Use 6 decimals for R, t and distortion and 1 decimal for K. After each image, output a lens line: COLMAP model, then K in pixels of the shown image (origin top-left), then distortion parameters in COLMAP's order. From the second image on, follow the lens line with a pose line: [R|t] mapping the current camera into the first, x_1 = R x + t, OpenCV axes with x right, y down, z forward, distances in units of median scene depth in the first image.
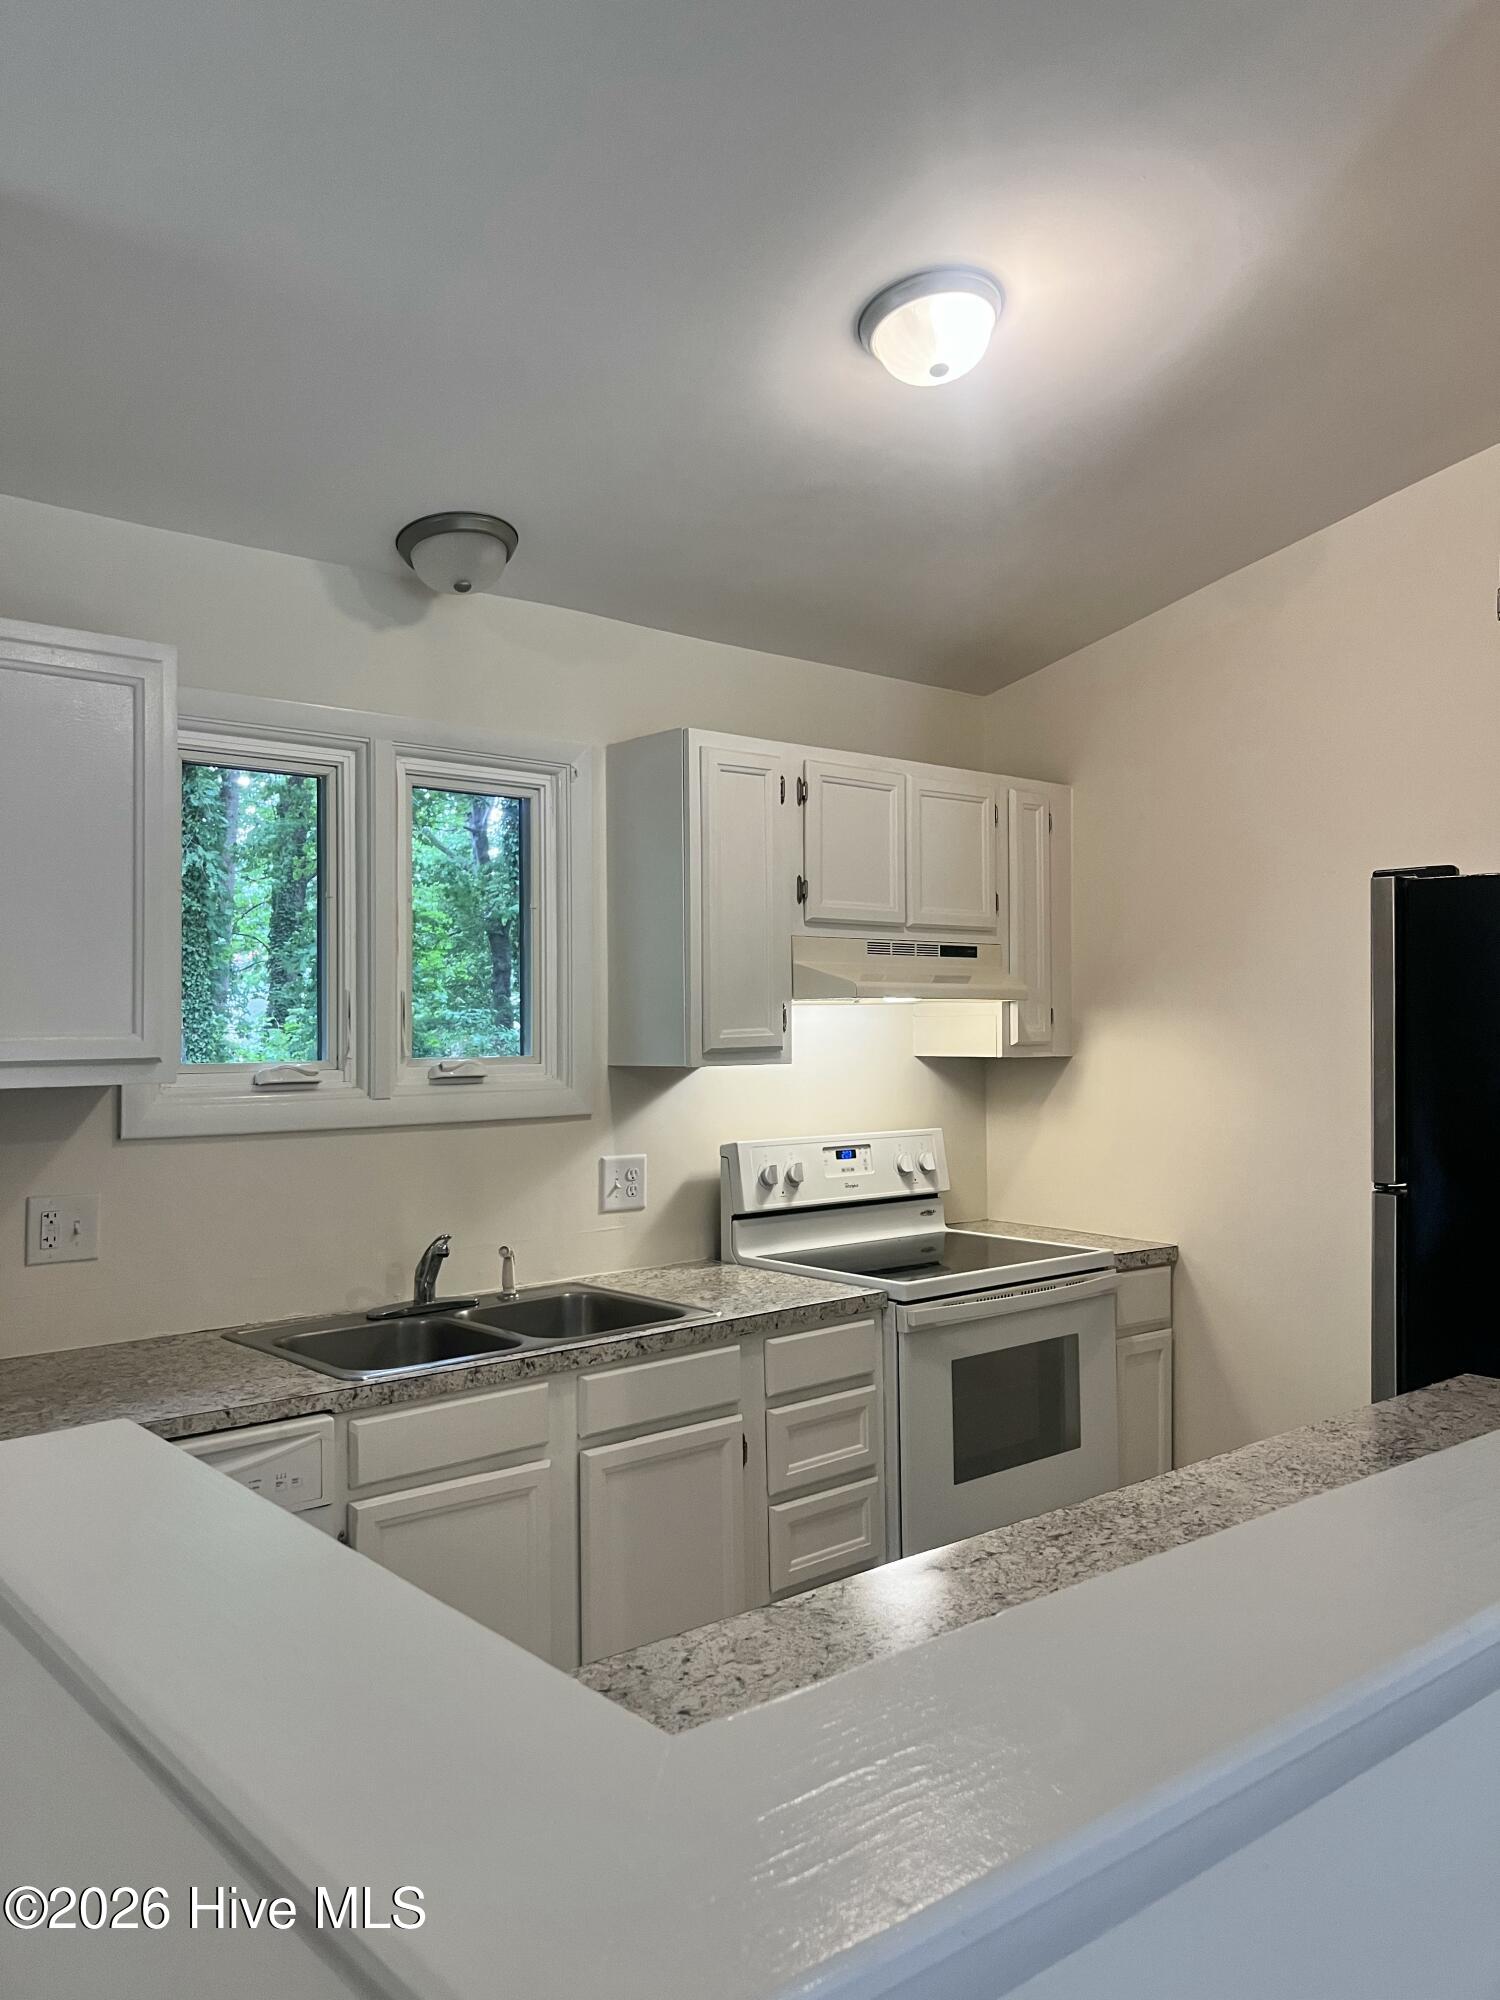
lens RADIAL K [[1511.0, 0, 750.7], [0, 1511.0, 980.9], [0, 0, 1]] dist [0.000440, -0.001970]
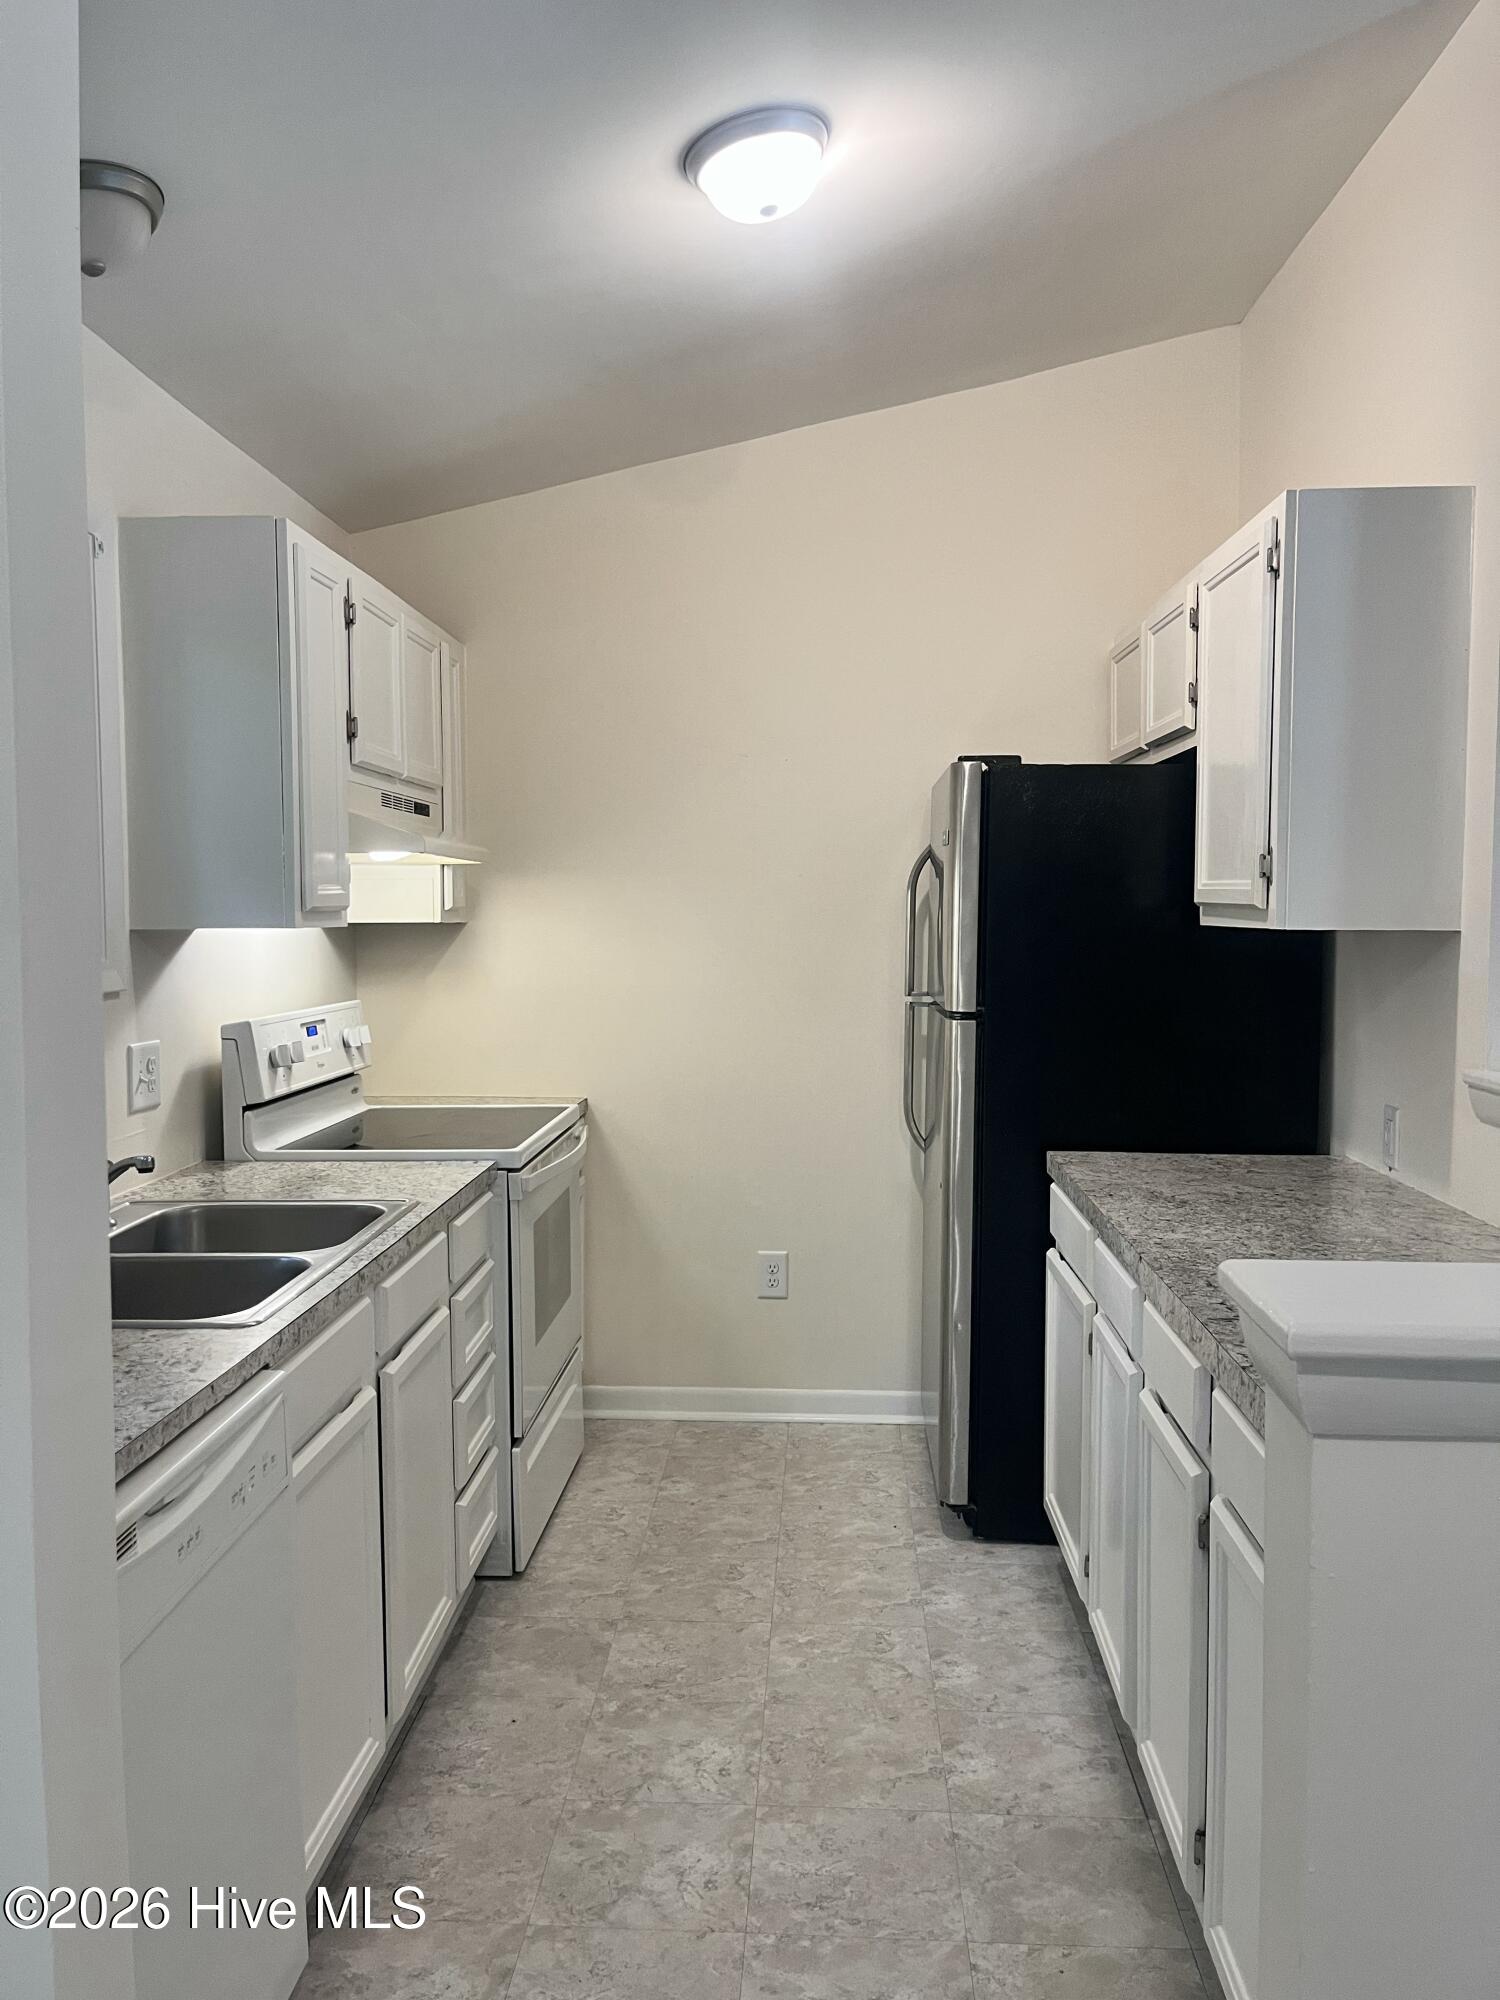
lens RADIAL K [[1511.0, 0, 750.7], [0, 1511.0, 1013.2], [0, 0, 1]] dist [0.000440, -0.001970]
pose [[0.692693, -0.045971, 0.719766, -0.429799], [-0.020608, 0.996298, 0.083465, 0.025870], [-0.720938, -0.072649, 0.689181, 0.207834]]
